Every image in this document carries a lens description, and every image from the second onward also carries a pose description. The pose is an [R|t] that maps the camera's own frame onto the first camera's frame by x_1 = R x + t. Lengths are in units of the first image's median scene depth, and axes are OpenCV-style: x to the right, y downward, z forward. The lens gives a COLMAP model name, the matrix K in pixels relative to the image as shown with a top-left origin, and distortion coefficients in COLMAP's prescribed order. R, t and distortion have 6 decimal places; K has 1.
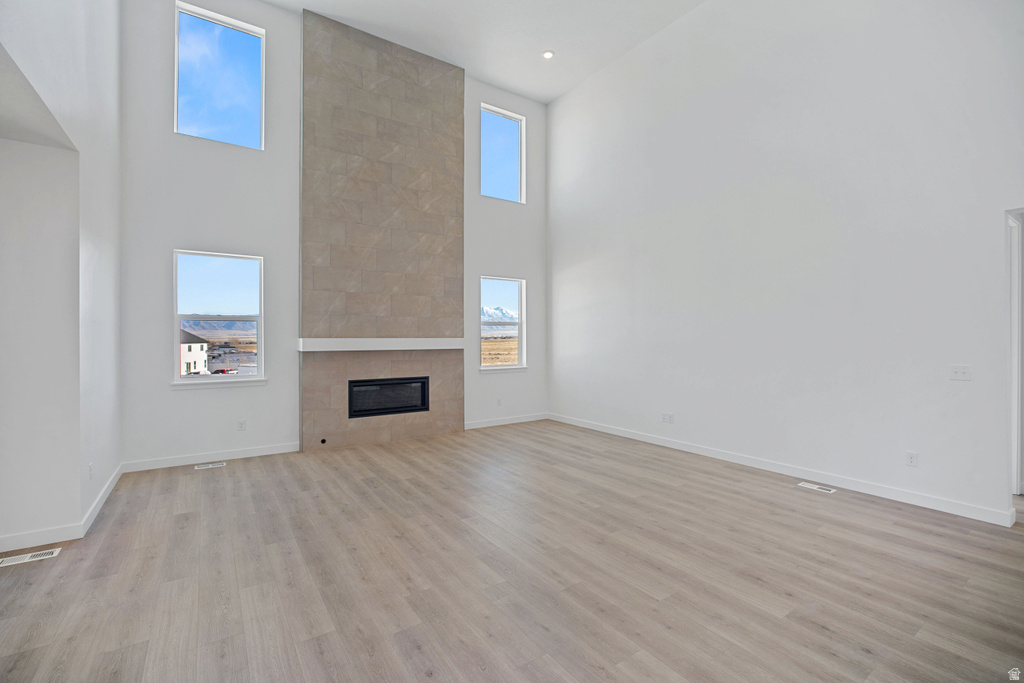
lens RADIAL K [[445.3, 0, 512.0], [0, 445.3, 341.5], [0, 0, 1]] dist [-0.014854, -0.000197]
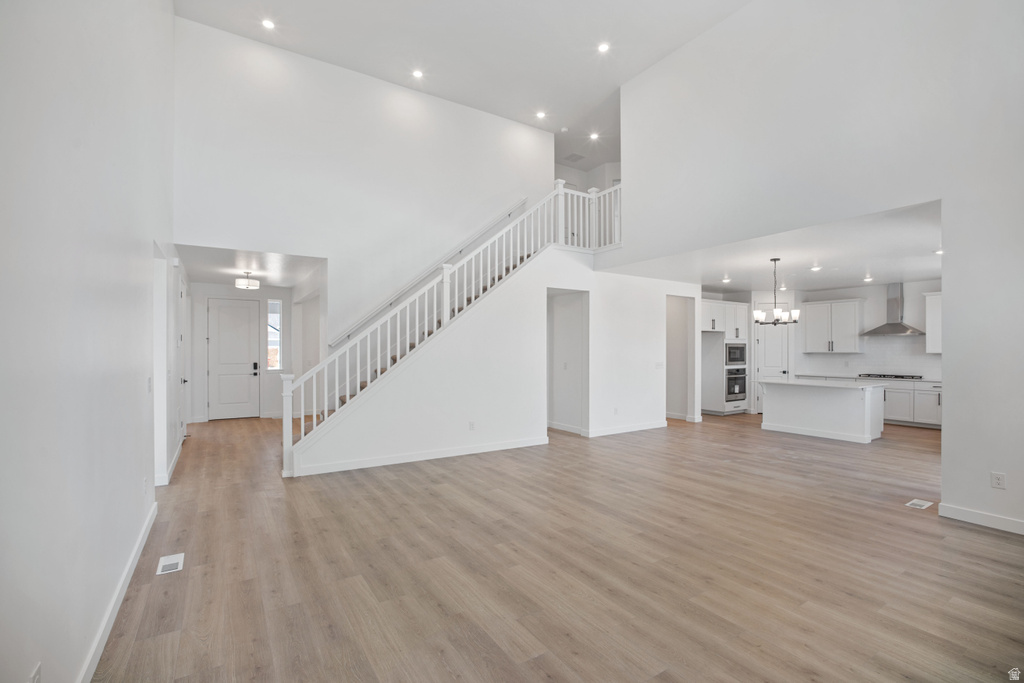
lens RADIAL K [[458.8, 0, 511.3], [0, 458.8, 349.4], [0, 0, 1]] dist [-0.001866, -0.000423]
pose [[-0.999547, -0.002309, 0.029995, 0.149021], [-0.001985, 0.999940, 0.010797, -0.022510], [-0.030018, 0.010733, -0.999492, 1.983777]]
